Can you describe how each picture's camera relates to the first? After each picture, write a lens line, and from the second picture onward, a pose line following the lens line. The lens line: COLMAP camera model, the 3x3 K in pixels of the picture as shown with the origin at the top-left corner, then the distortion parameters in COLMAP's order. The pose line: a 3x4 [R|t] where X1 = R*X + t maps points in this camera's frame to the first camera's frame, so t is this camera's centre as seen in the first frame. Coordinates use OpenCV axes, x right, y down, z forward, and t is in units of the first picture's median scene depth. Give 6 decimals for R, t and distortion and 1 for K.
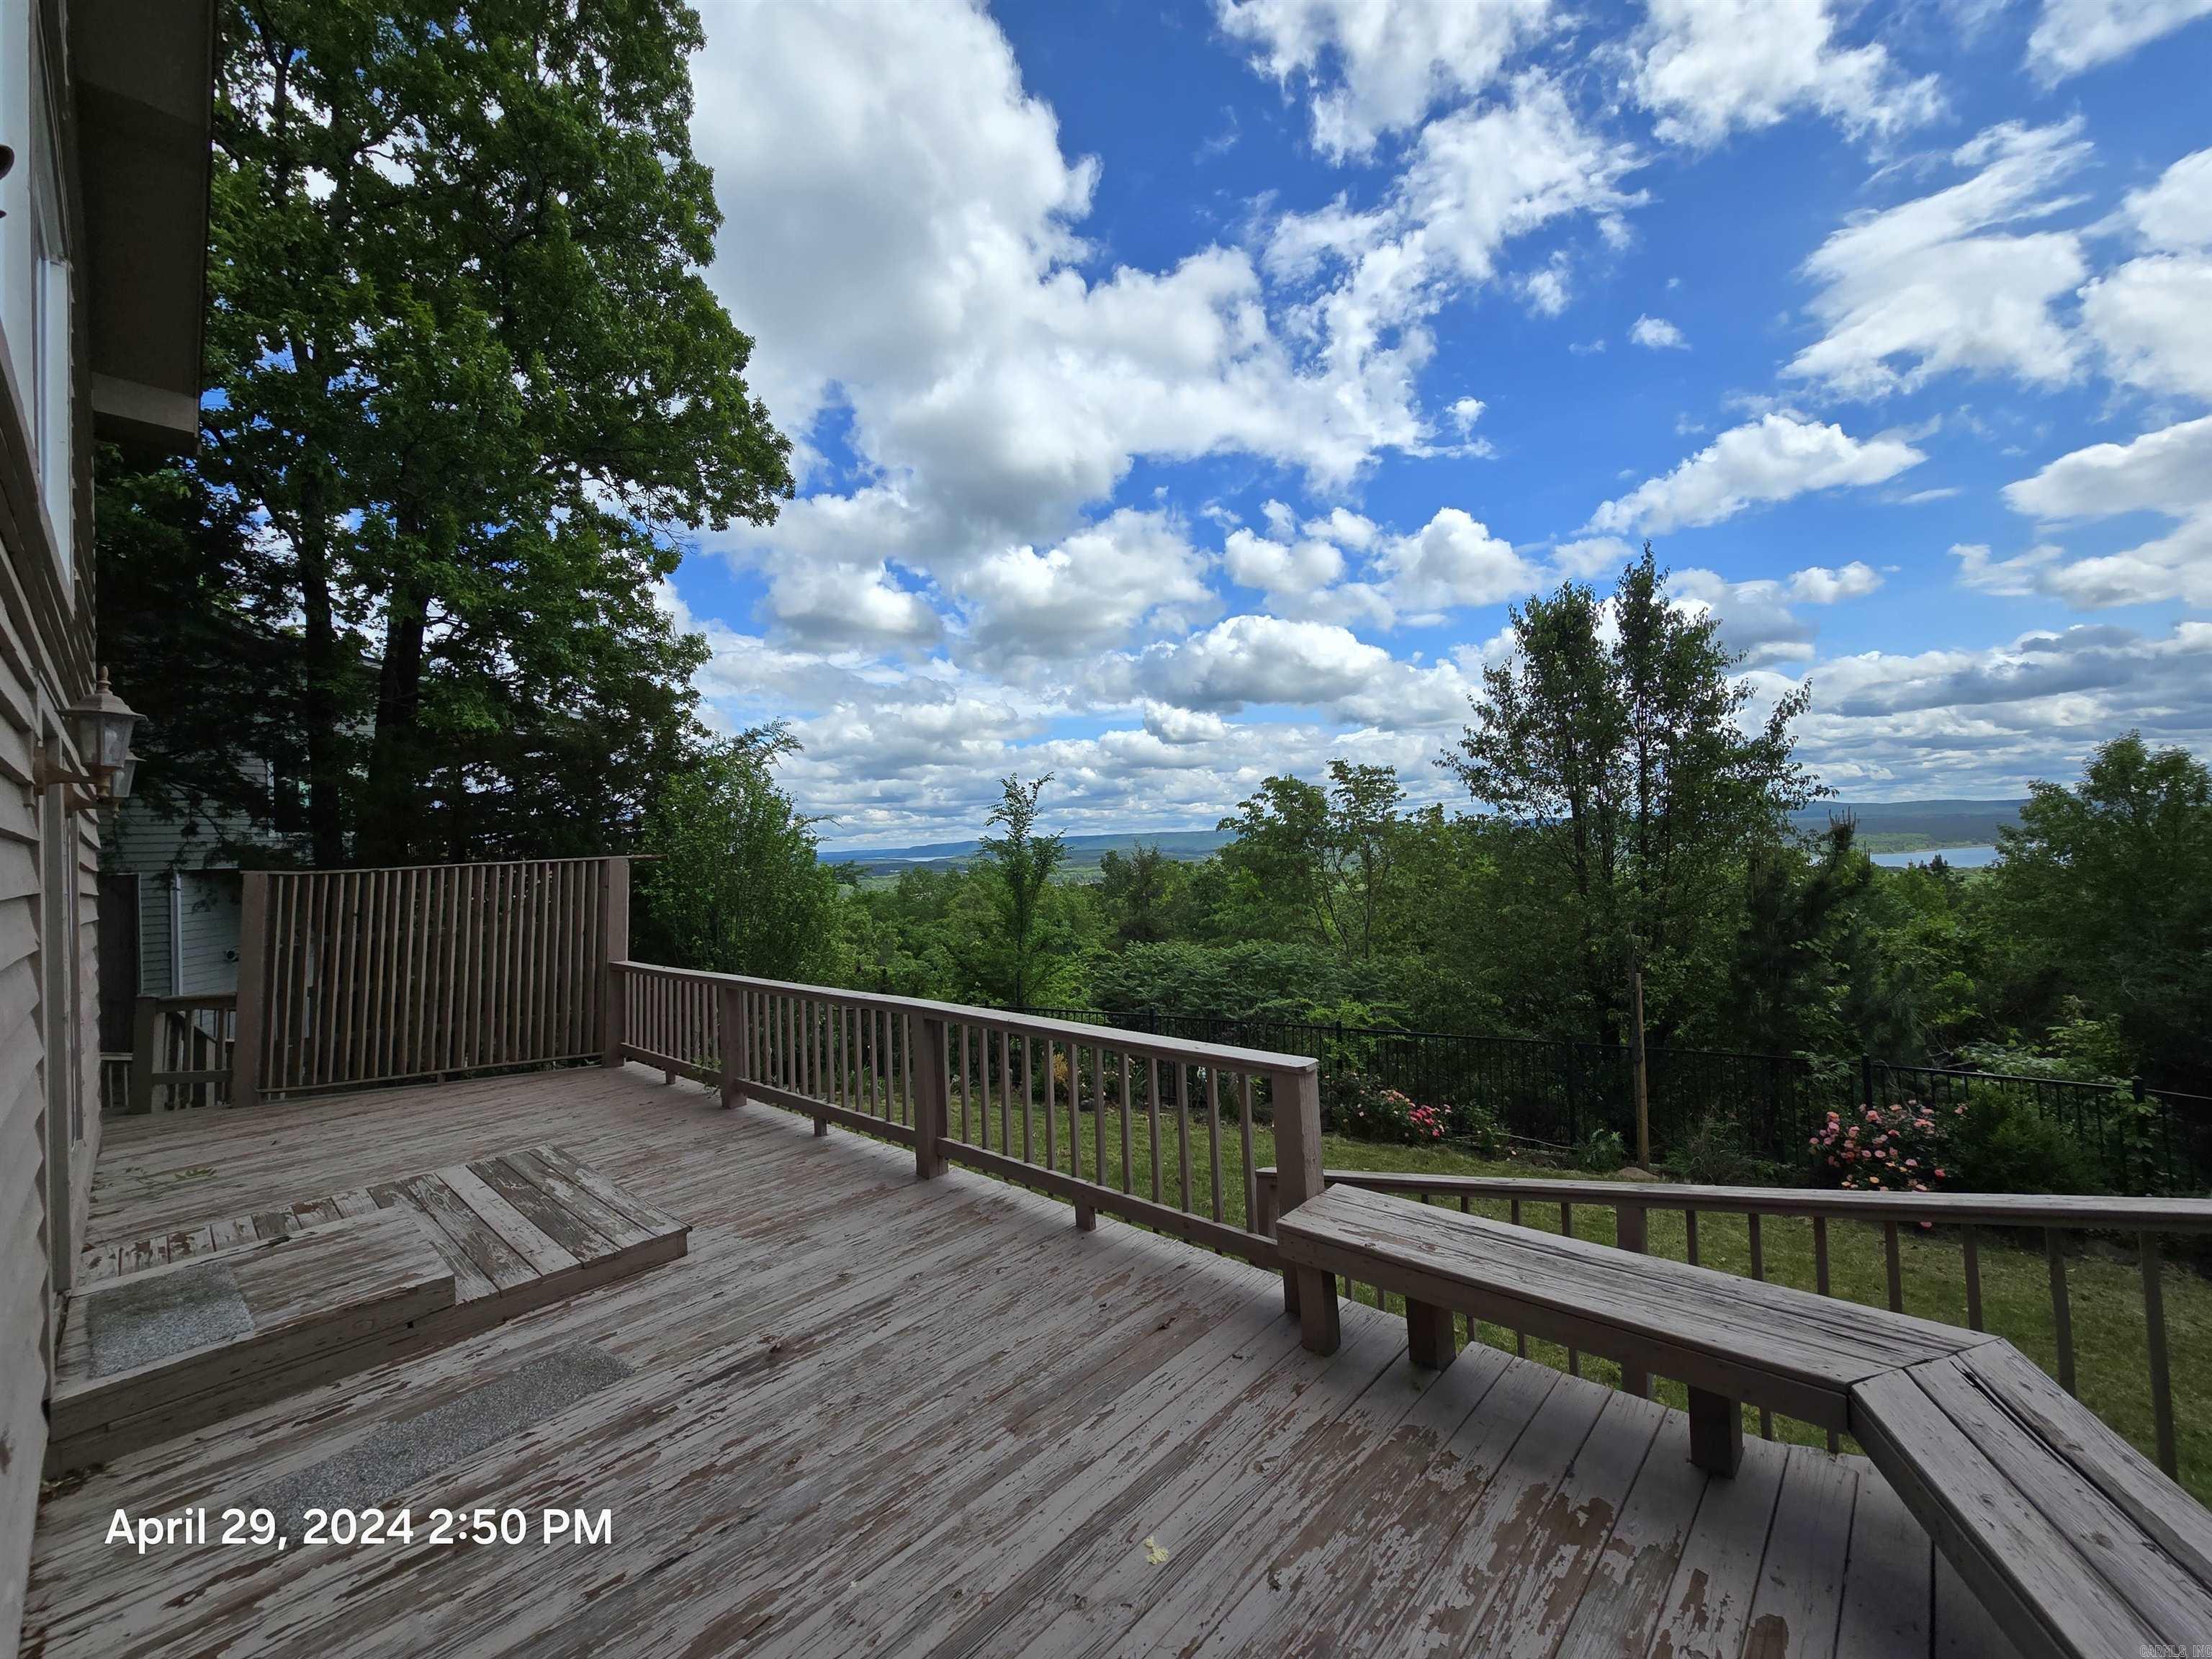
lens RADIAL K [[905.0, 0, 1098.6], [0, 905.0, 828.4], [0, 0, 1]] dist [-0.006160, 0.001167]
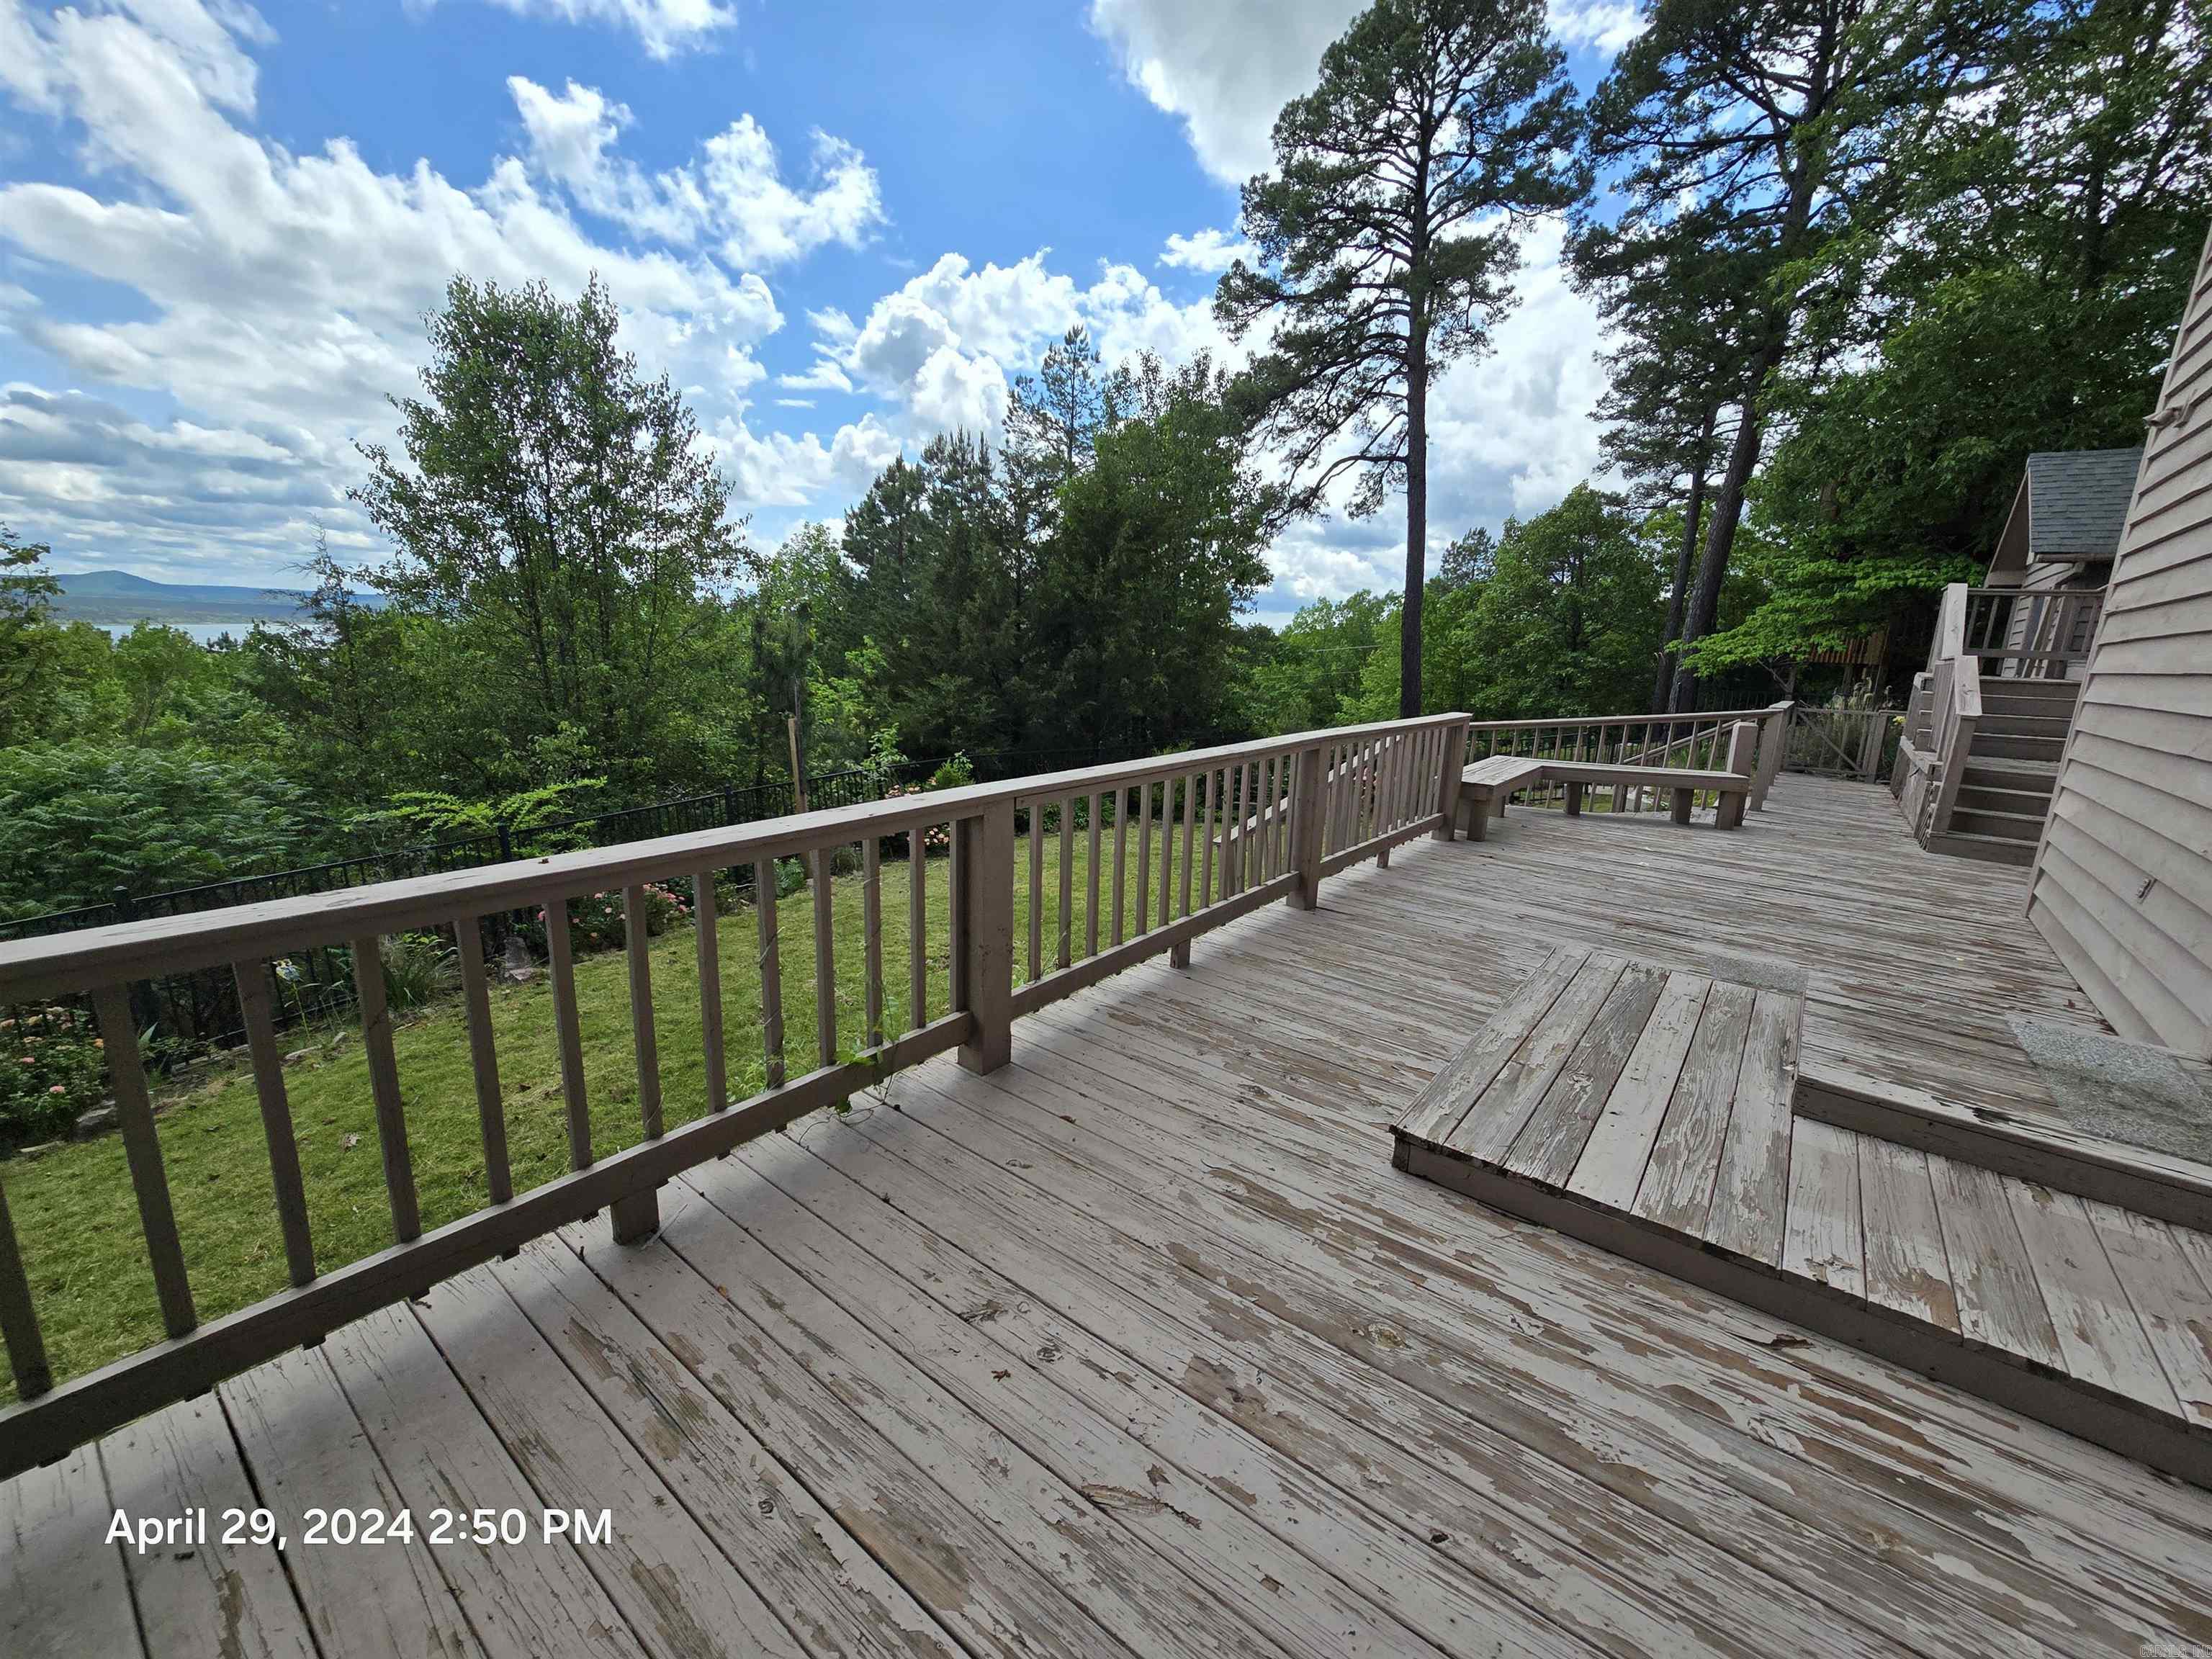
lens RADIAL K [[905.0, 0, 1098.8], [0, 905.0, 832.4], [0, 0, 1]] dist [-0.006160, 0.001167]
pose [[-0.080744, -0.181847, 0.980006, -1.285025], [-0.055970, 0.982492, 0.177697, 0.161656], [-0.995162, -0.040503, -0.089508, 1.505429]]
